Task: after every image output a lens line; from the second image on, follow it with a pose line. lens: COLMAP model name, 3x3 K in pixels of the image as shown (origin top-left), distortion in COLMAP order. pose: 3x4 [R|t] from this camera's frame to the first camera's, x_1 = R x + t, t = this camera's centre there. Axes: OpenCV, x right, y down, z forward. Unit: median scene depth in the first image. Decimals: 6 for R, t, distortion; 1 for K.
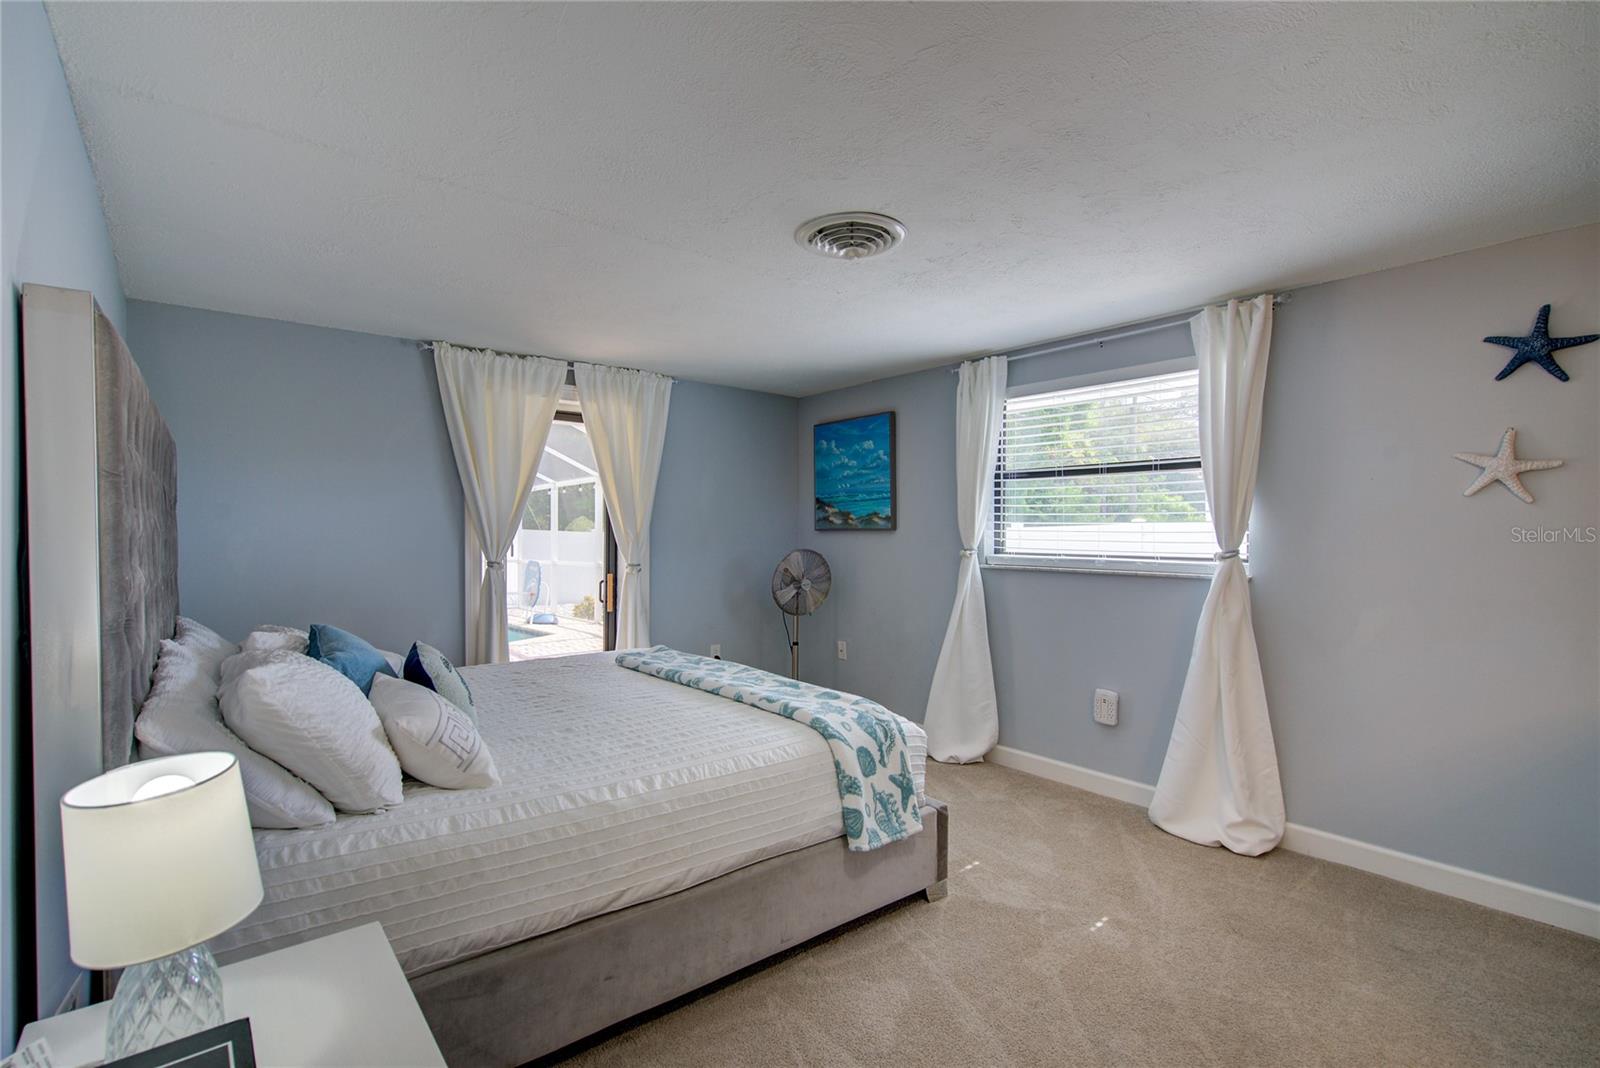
lens RADIAL K [[746.9, 0, 800.6], [0, 746.9, 537.4], [0, 0, 1]] dist [0.013486, -0.006271]
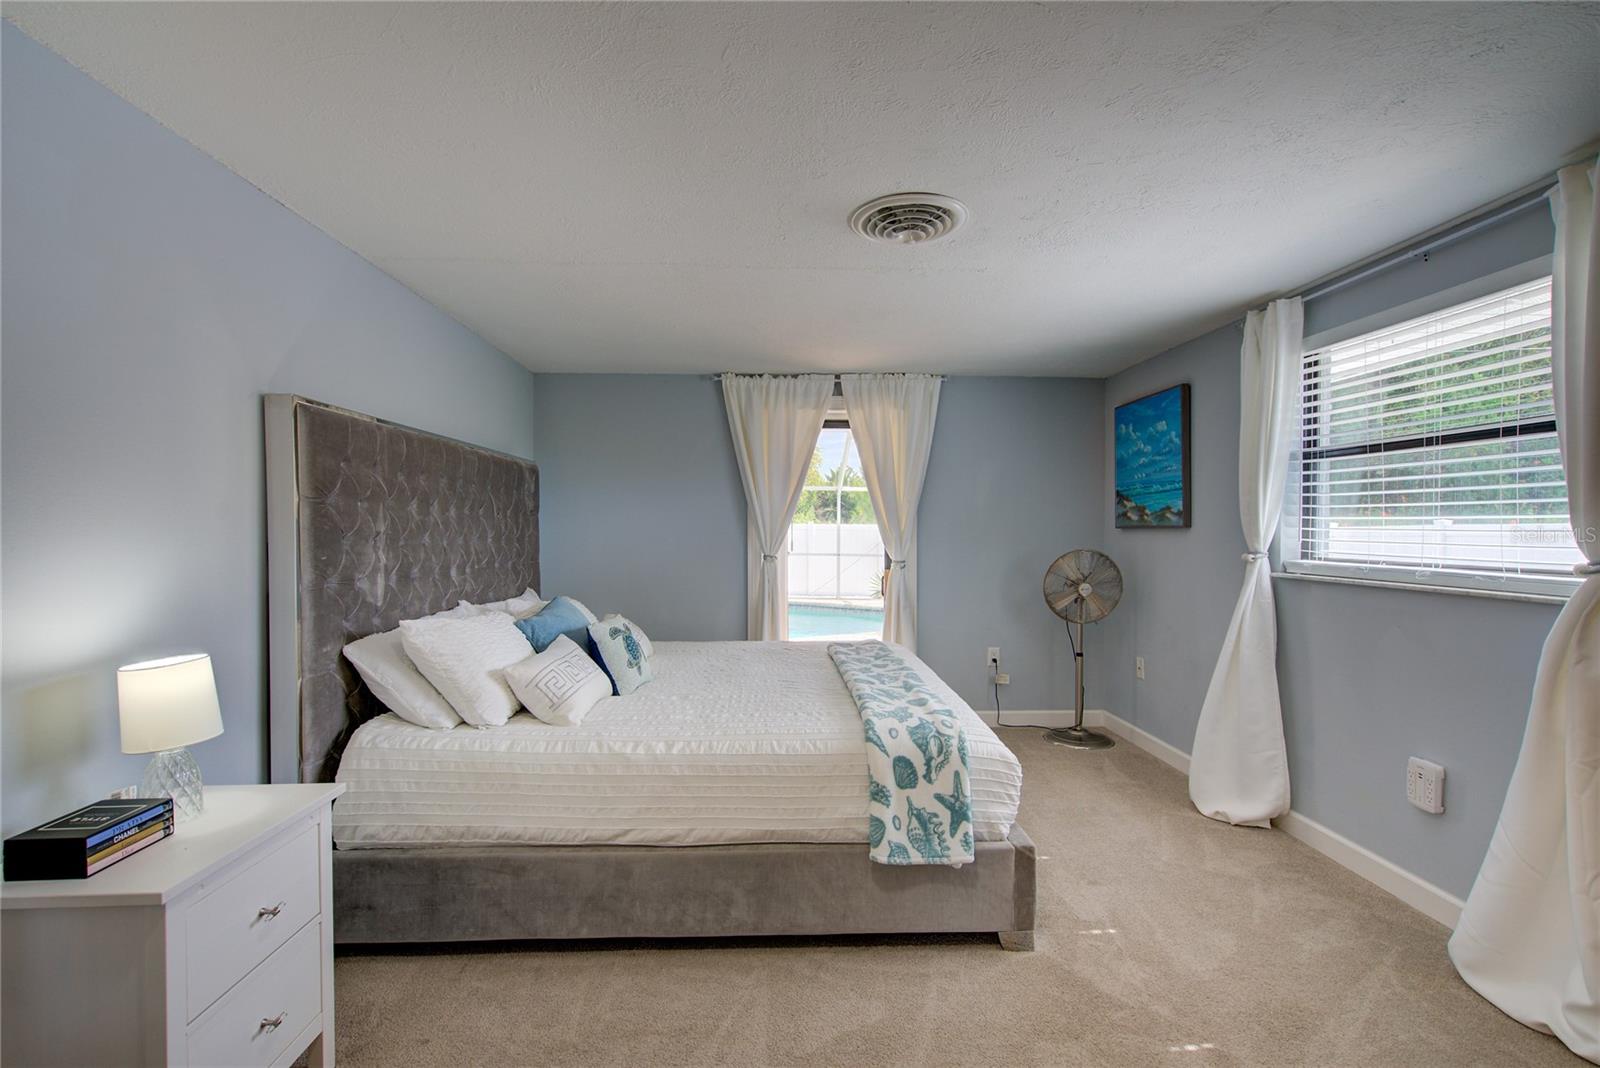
lens RADIAL K [[746.9, 0, 800.6], [0, 746.9, 537.4], [0, 0, 1]] dist [0.013486, -0.006271]
pose [[0.801219, 0.006635, -0.598335, 0.360903], [-0.003831, 0.999975, 0.005959, -0.002844], [0.598359, -0.002482, 0.801224, 0.105552]]
